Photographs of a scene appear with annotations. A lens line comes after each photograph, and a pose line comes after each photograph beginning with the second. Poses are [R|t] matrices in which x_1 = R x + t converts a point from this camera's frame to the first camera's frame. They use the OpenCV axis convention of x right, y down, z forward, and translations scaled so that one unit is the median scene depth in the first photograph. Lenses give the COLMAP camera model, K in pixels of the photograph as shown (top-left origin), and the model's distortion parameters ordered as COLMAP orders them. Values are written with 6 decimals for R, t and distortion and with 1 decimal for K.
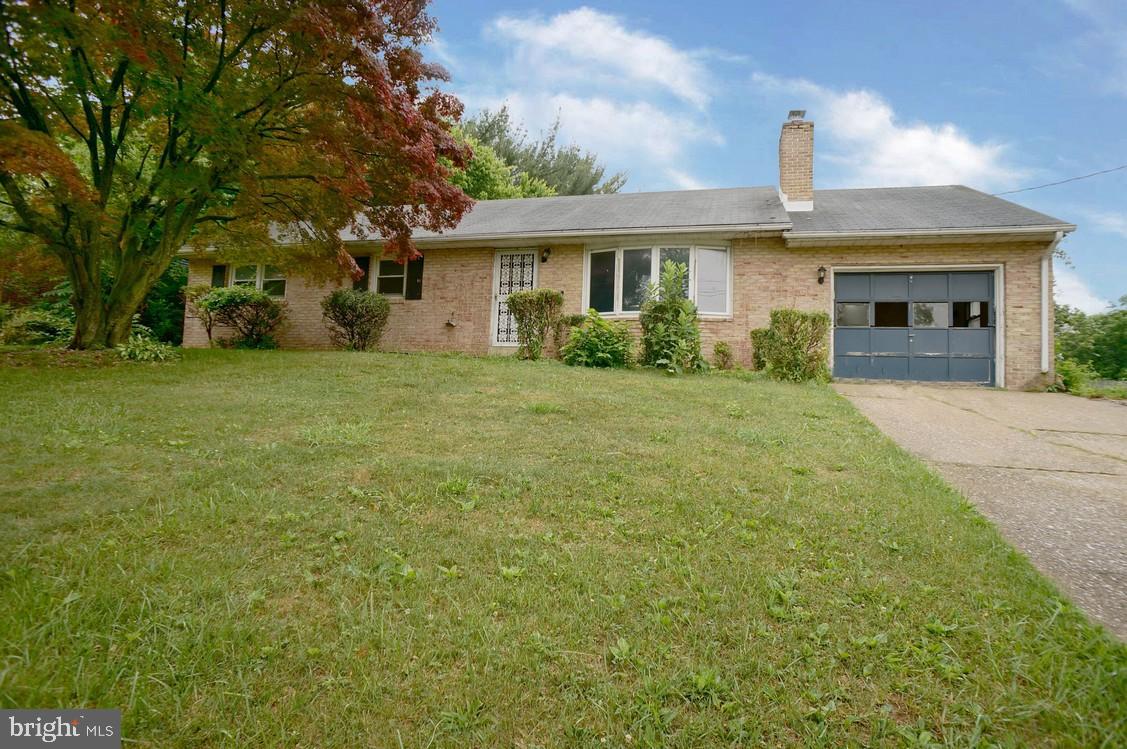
lens RADIAL K [[608.2, 0, 563.5], [0, 608.2, 374.5], [0, 0, 1]] dist [-0.070199, 0.046256]
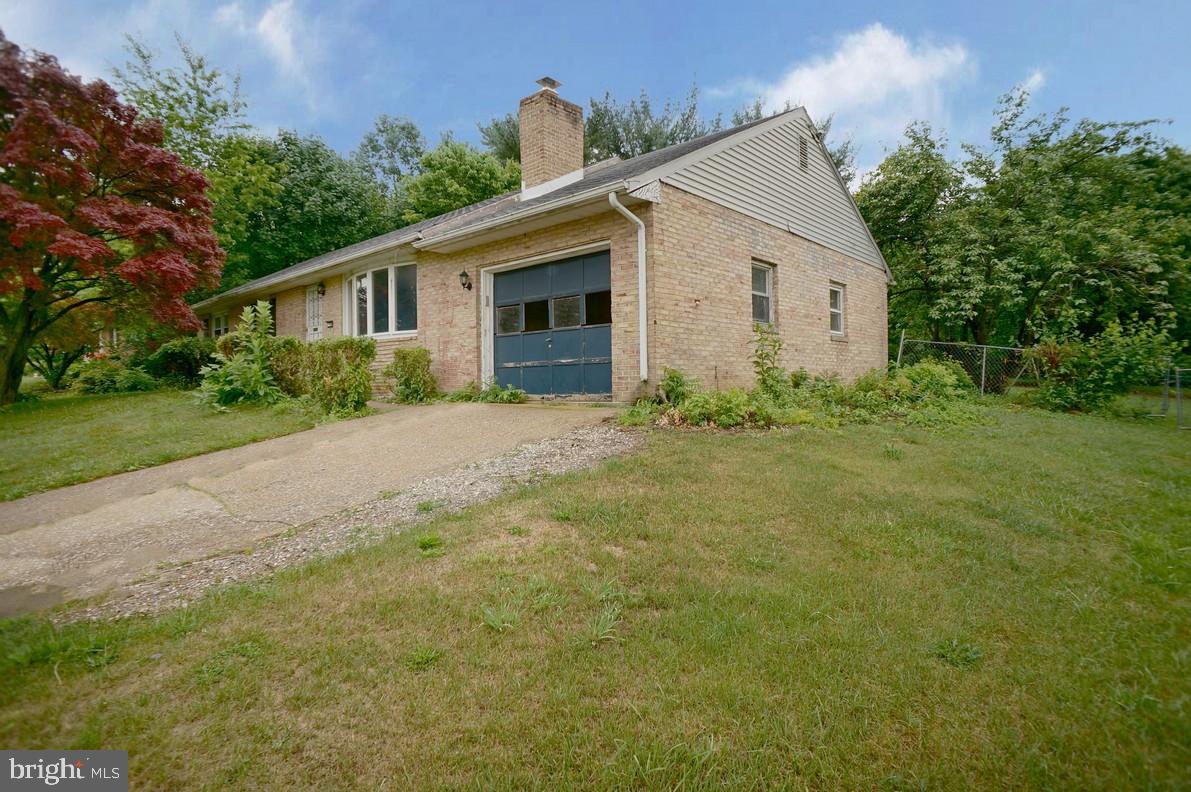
lens RADIAL K [[642.8, 0, 595.5], [0, 642.8, 396.0], [0, 0, 1]] dist [-0.070199, 0.046256]
pose [[0.895060, -0.040348, -0.444117, 1.022851], [0.062565, 0.997410, 0.035477, -0.015356], [0.441535, -0.059540, 0.895266, 0.226542]]
